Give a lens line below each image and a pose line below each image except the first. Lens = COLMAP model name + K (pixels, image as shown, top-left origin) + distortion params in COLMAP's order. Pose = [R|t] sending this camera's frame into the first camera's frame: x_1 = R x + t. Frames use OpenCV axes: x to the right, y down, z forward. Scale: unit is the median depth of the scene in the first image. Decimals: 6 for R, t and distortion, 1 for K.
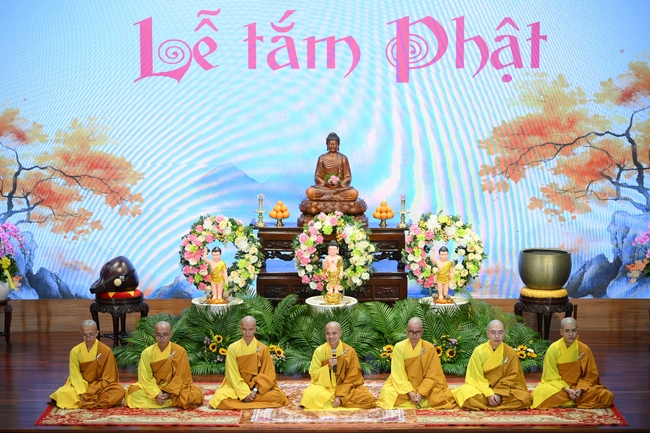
lens RADIAL K [[1737.6, 0, 325.0], [0, 1737.6, 216.5], [0, 0, 1]] dist [0.014732, -0.242979]
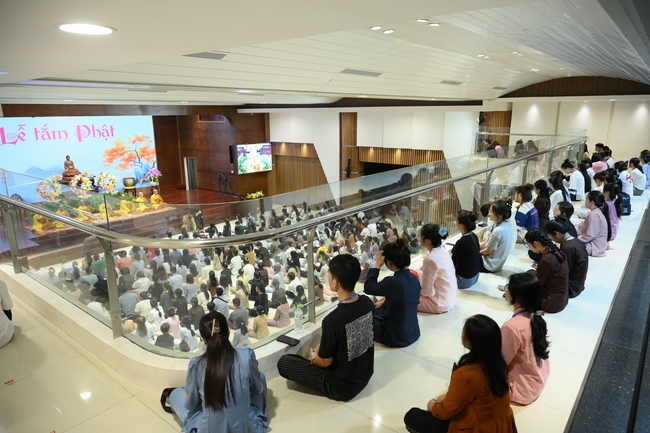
lens RADIAL K [[414.9, 0, 325.0], [0, 414.9, 216.5], [0, 0, 1]] dist [-0.018889, -0.001248]
pose [[0.612117, -0.190114, 0.767574, -0.374913], [0.103631, 0.981584, 0.160478, -0.001006], [-0.783947, -0.018687, 0.620546, -0.041223]]
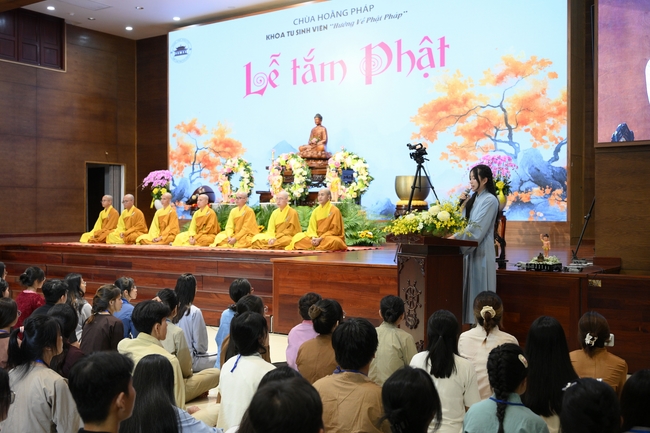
lens RADIAL K [[753.0, 0, 325.0], [0, 753.0, 216.5], [0, 0, 1]] dist [-0.008102, 0.021795]
pose [[0.827117, 0.005315, -0.562004, 0.407843], [-0.074156, 0.992245, -0.099753, 0.118669], [0.557116, 0.124184, 0.821097, 0.416492]]
